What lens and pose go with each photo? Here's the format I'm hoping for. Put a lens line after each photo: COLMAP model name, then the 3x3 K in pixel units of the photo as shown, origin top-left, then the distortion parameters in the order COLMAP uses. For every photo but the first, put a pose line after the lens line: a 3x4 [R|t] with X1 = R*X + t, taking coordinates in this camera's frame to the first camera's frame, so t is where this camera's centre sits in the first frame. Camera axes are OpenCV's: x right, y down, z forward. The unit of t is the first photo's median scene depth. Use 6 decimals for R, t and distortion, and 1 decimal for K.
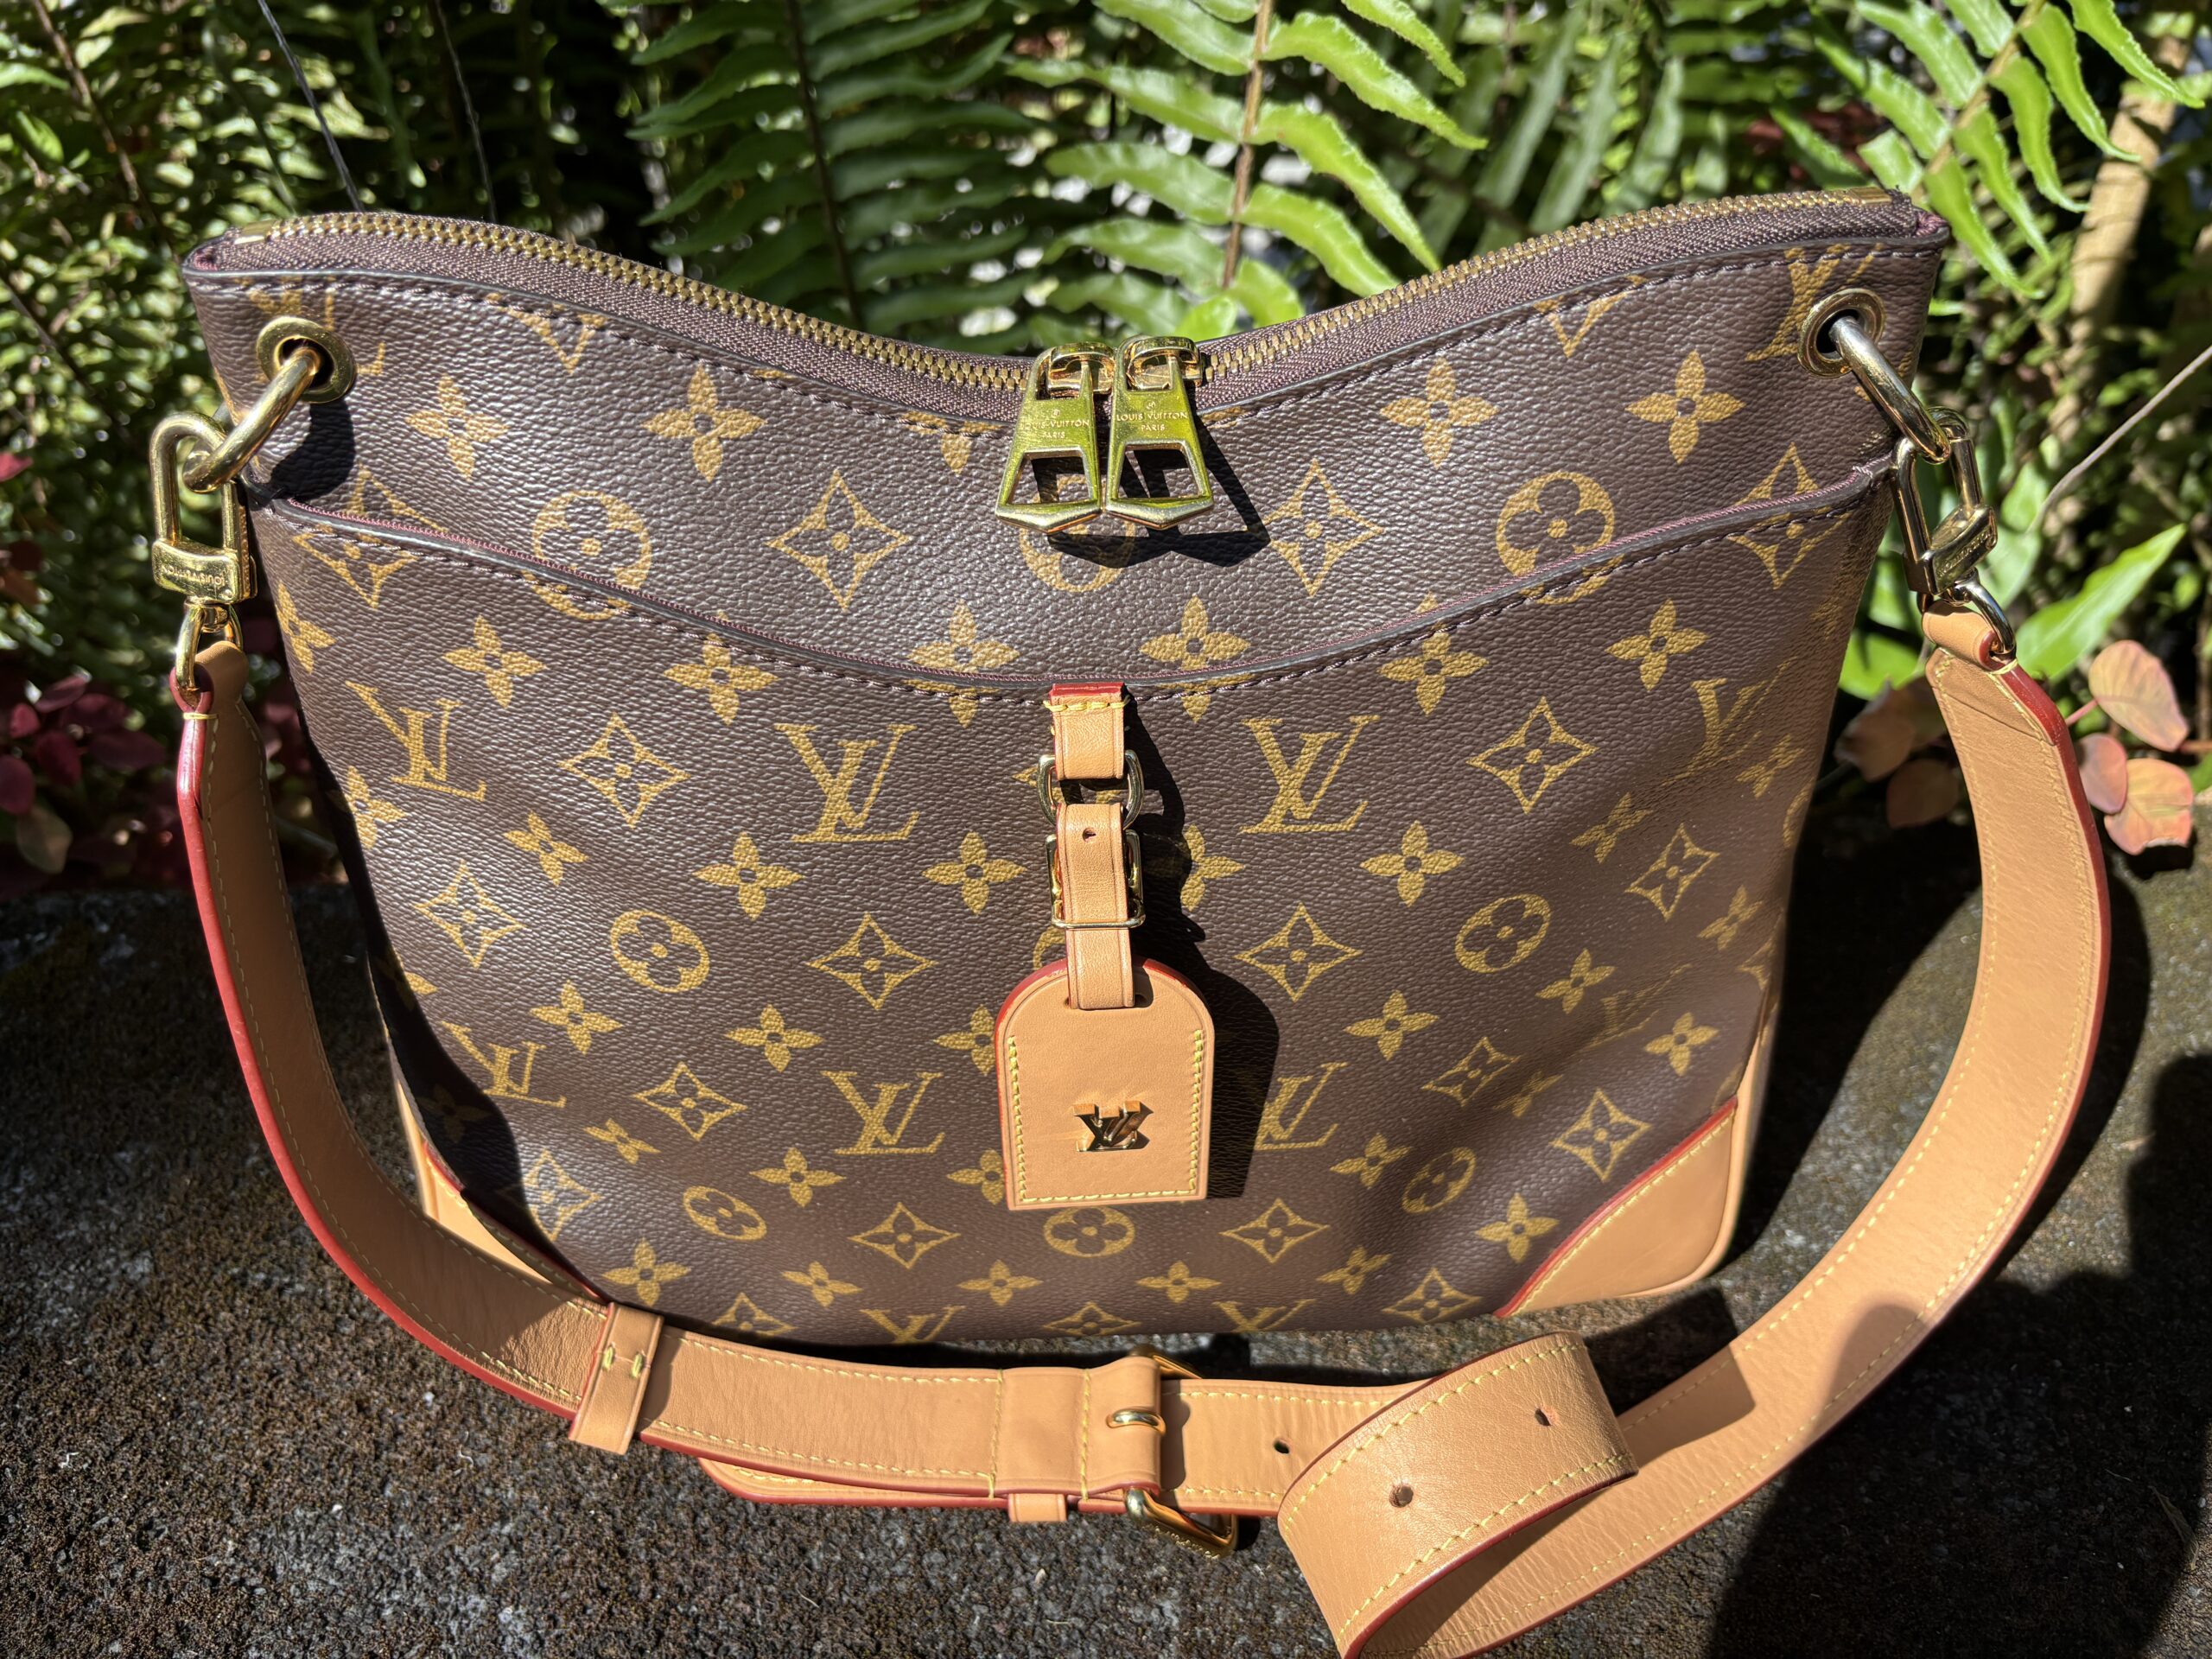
lens RADIAL K [[1694.2, 0, 1100.0], [0, 1694.2, 797.8], [0, 0, 1]] dist [0.008922, -0.035598]
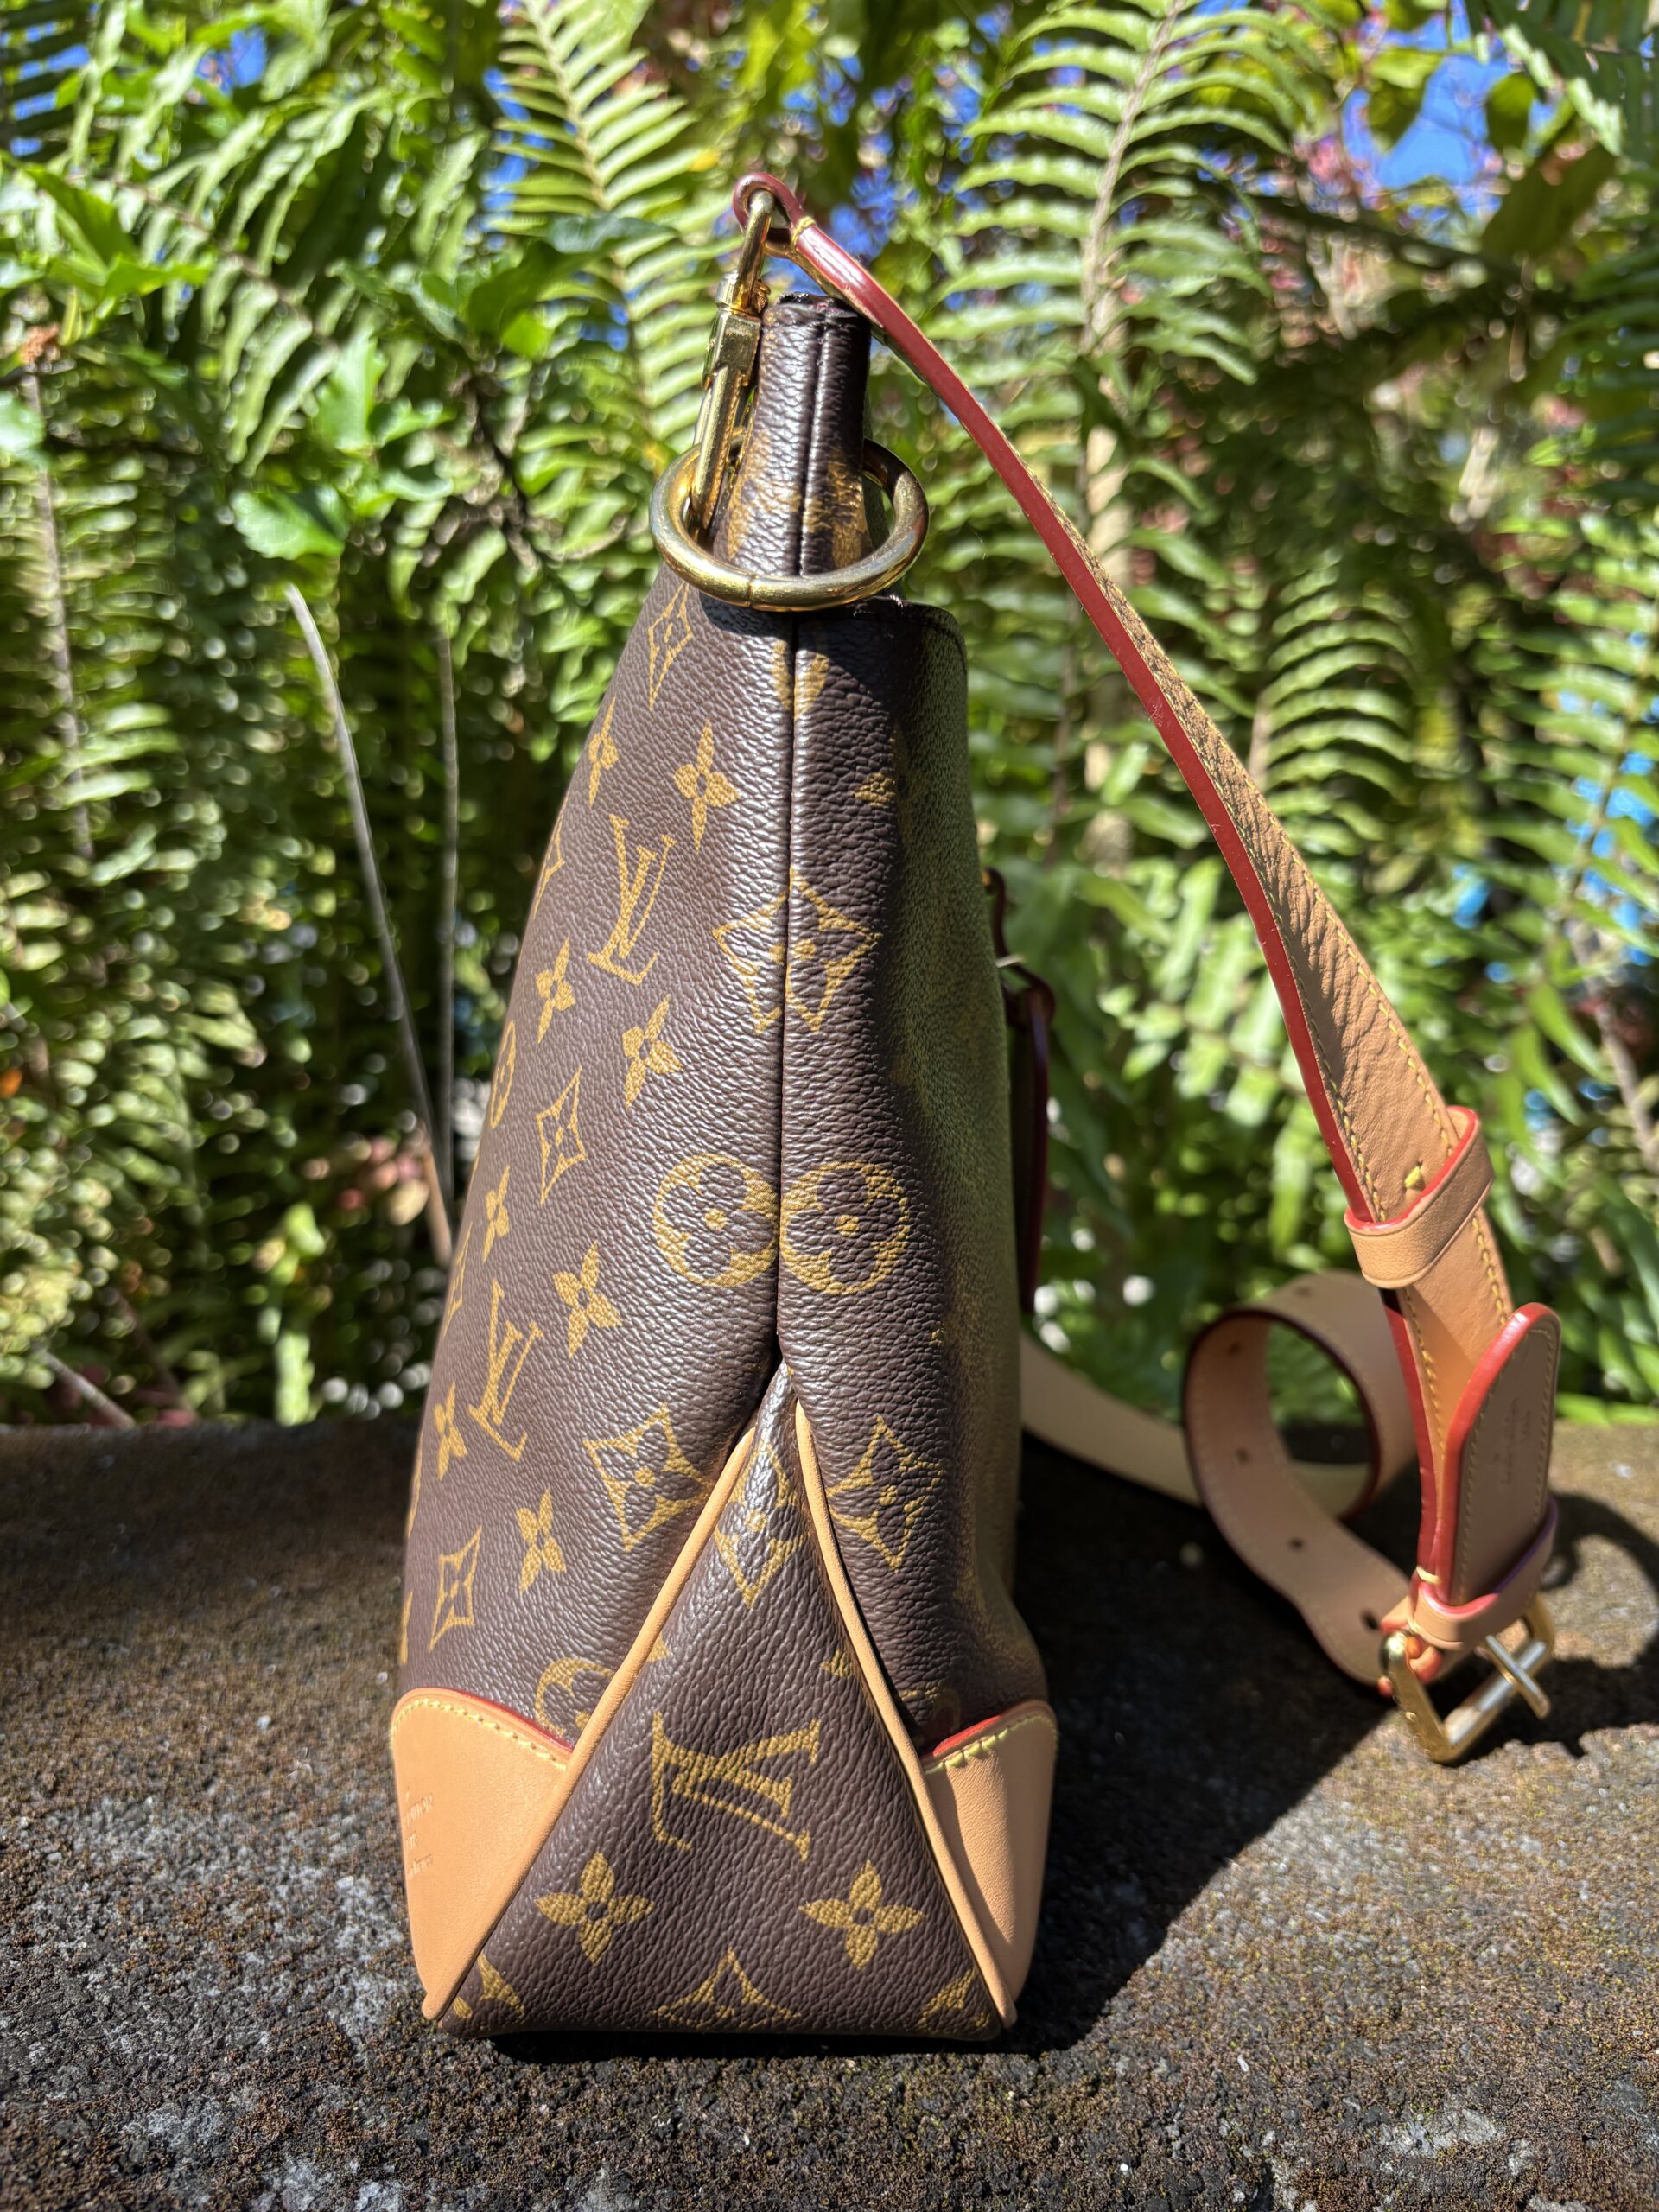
lens RADIAL K [[1686.4, 0, 829.5], [0, 1686.4, 1106.0], [0, 0, 1]] dist [0.039064, -0.077067]
pose [[0.999744, 0.022314, 0.003866, -0.131614], [-0.017202, 0.859283, -0.511211, 0.621744], [-0.014729, 0.511014, 0.859446, 0.080998]]
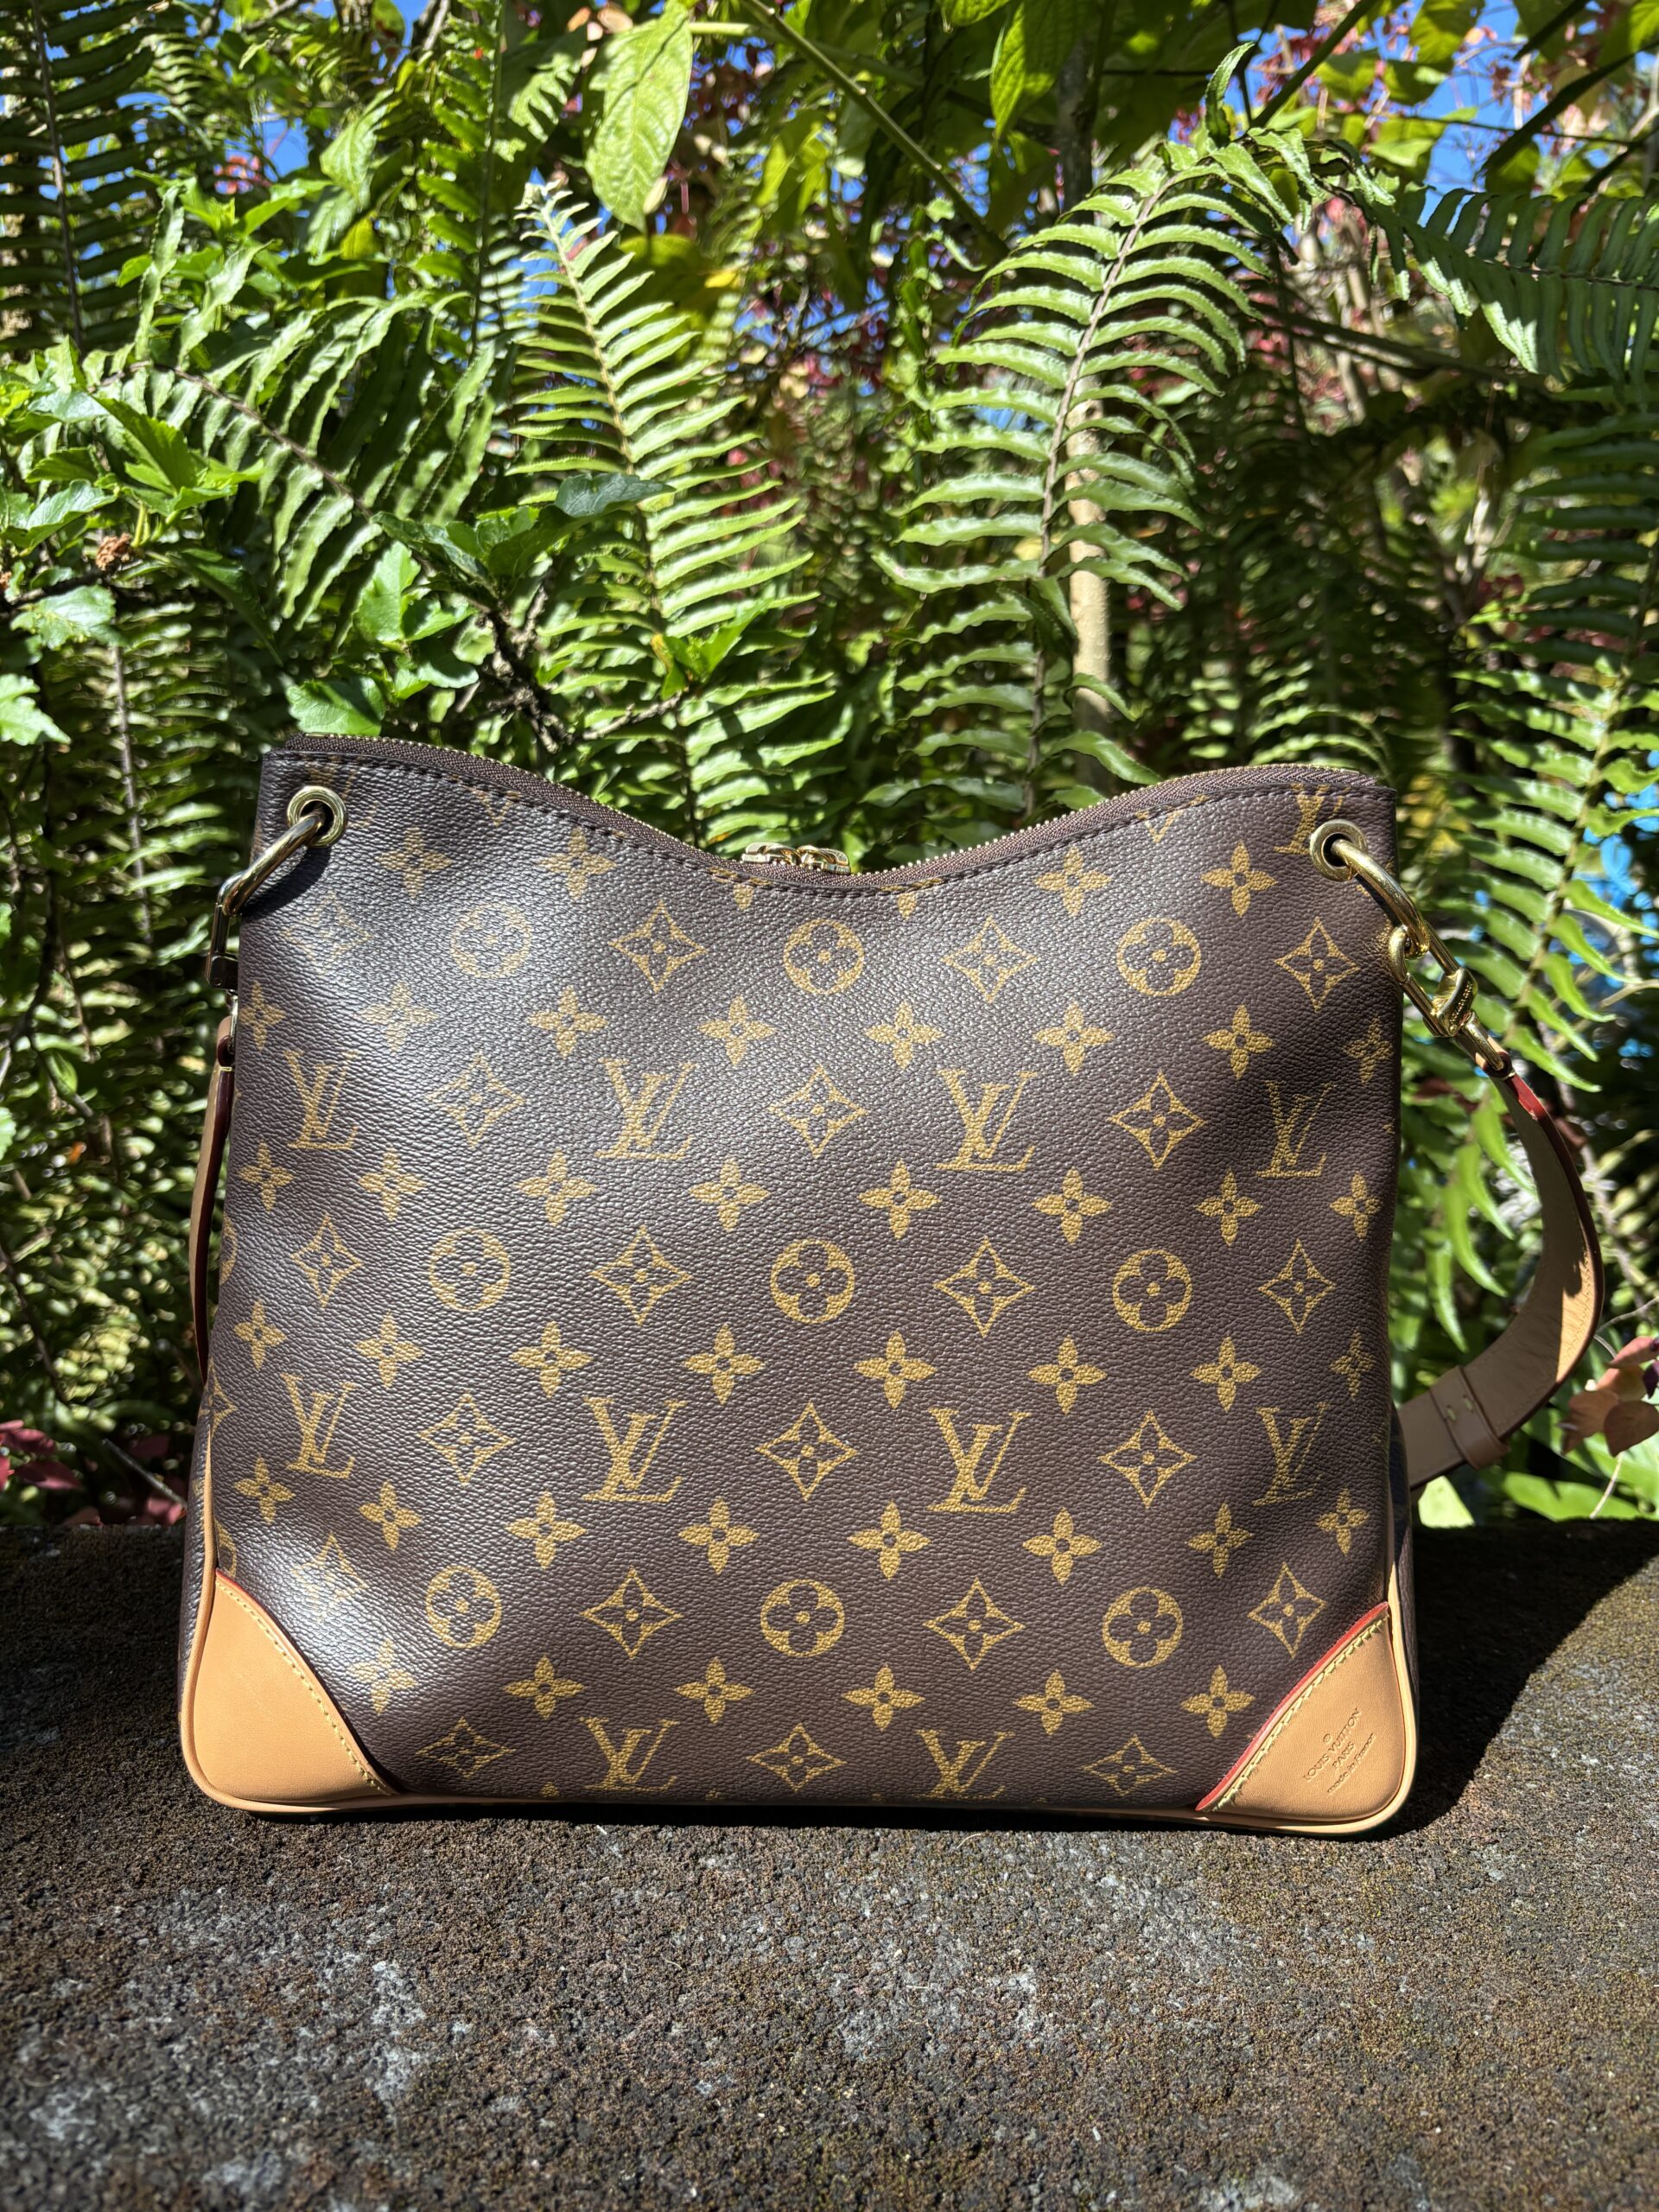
lens RADIAL K [[1659.9, 0, 829.5], [0, 1659.9, 1106.0], [0, 0, 1]] dist [0.041877, -0.069068]
pose [[0.999583, 0.023844, -0.016267, -0.079315], [-0.028804, 0.860386, -0.508828, 0.583037], [0.001864, 0.509084, 0.860715, -0.149999]]
